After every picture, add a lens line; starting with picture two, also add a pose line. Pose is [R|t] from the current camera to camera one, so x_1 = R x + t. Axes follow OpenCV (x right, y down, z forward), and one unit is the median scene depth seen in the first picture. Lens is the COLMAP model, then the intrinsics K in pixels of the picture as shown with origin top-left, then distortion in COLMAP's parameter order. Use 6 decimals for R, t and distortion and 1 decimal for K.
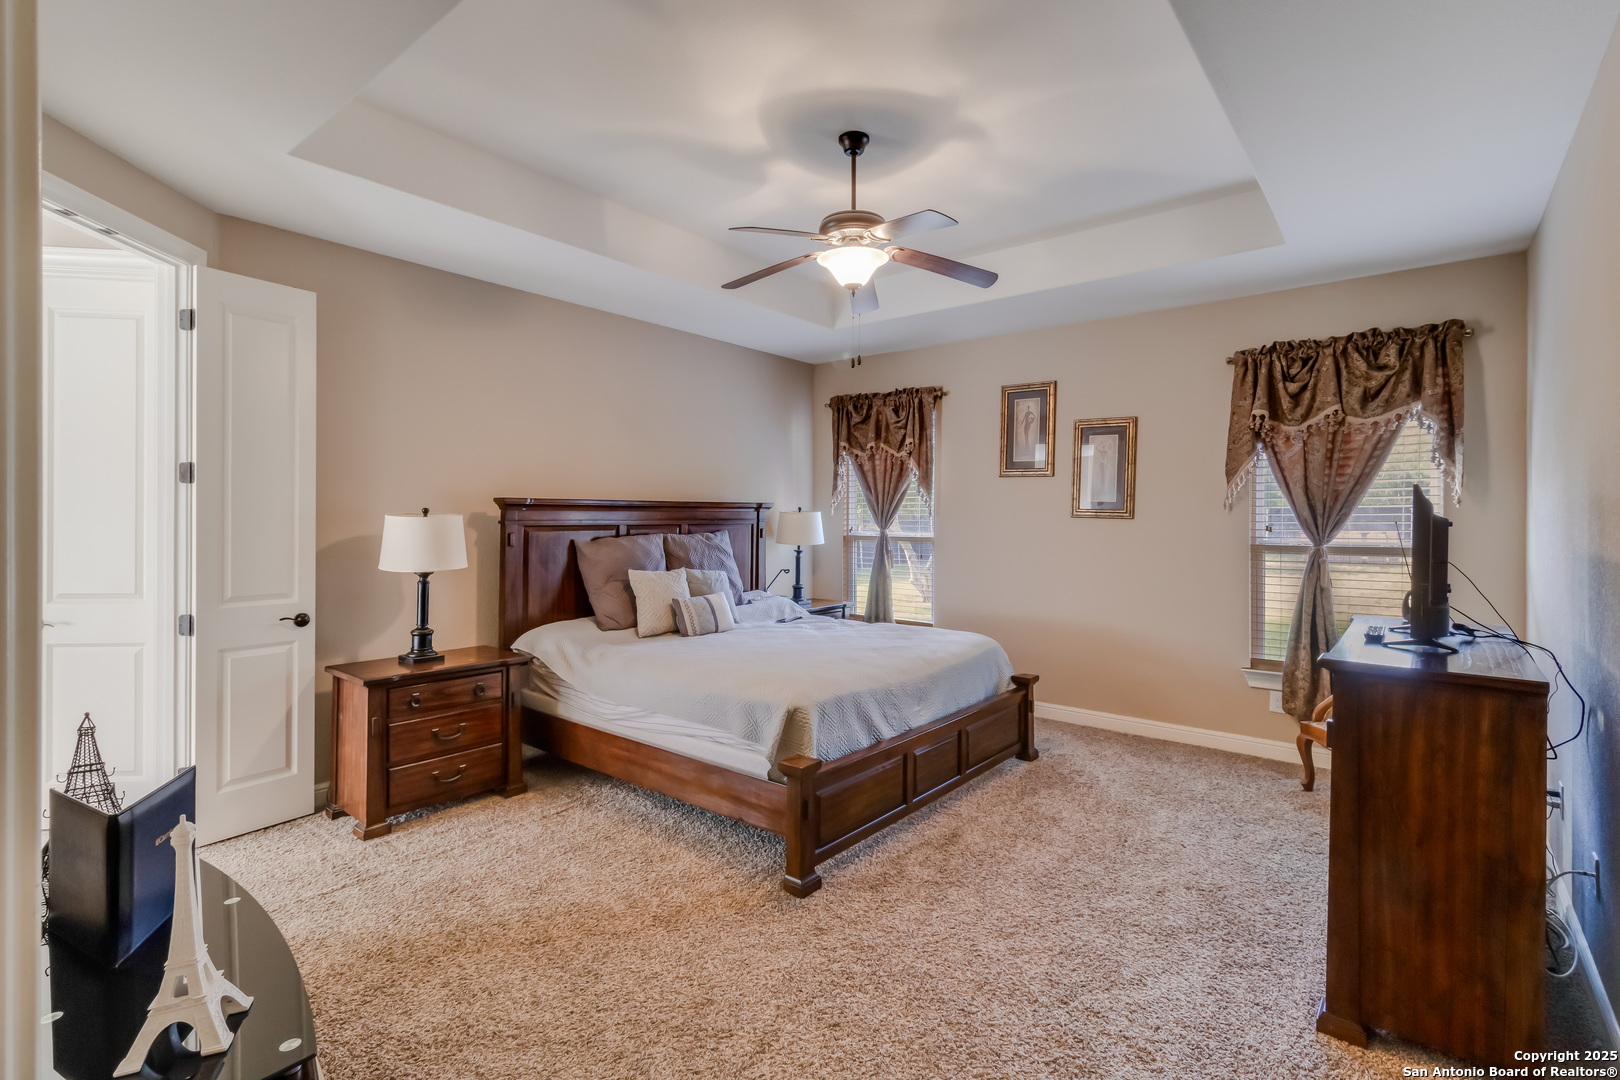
lens RADIAL K [[753.2, 0, 828.7], [0, 753.2, 519.3], [0, 0, 1]] dist [0.013483, 0.000234]
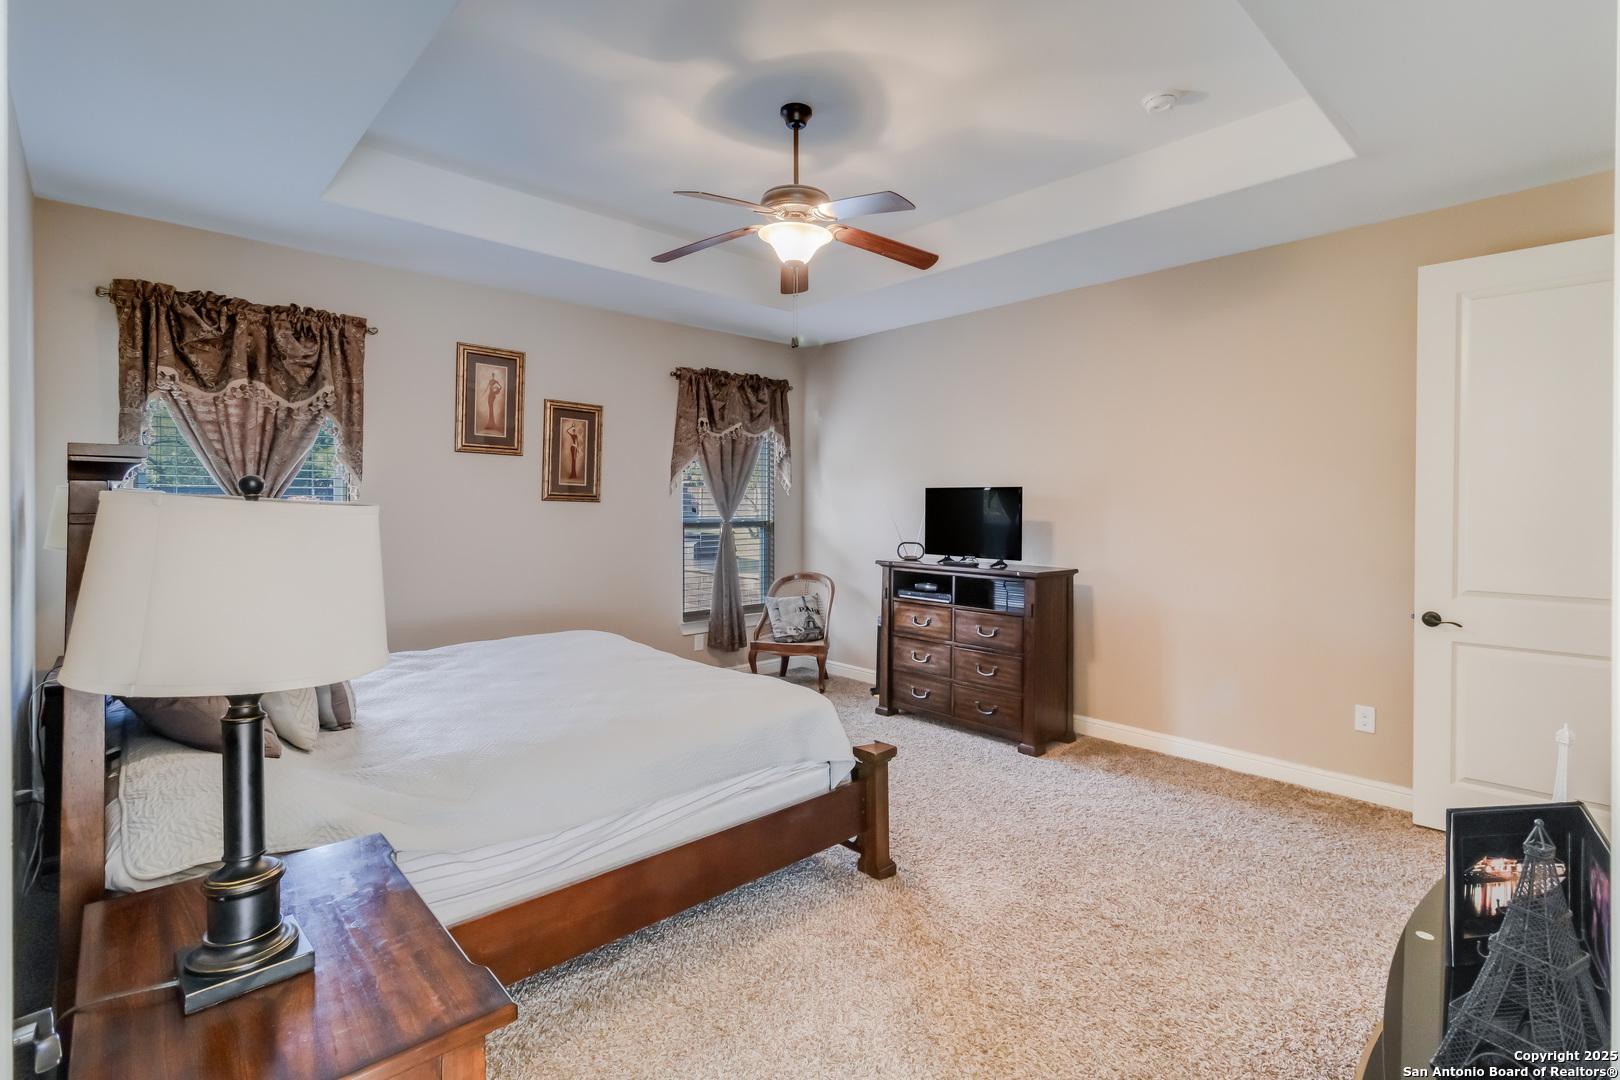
lens RADIAL K [[753.2, 0, 828.7], [0, 753.2, 519.3], [0, 0, 1]] dist [0.013483, 0.000234]
pose [[0.141843, -0.030469, 0.989420, -0.711556], [-0.003526, 0.999504, 0.031285, -0.013324], [-0.989883, -0.007926, 0.141665, 0.632615]]
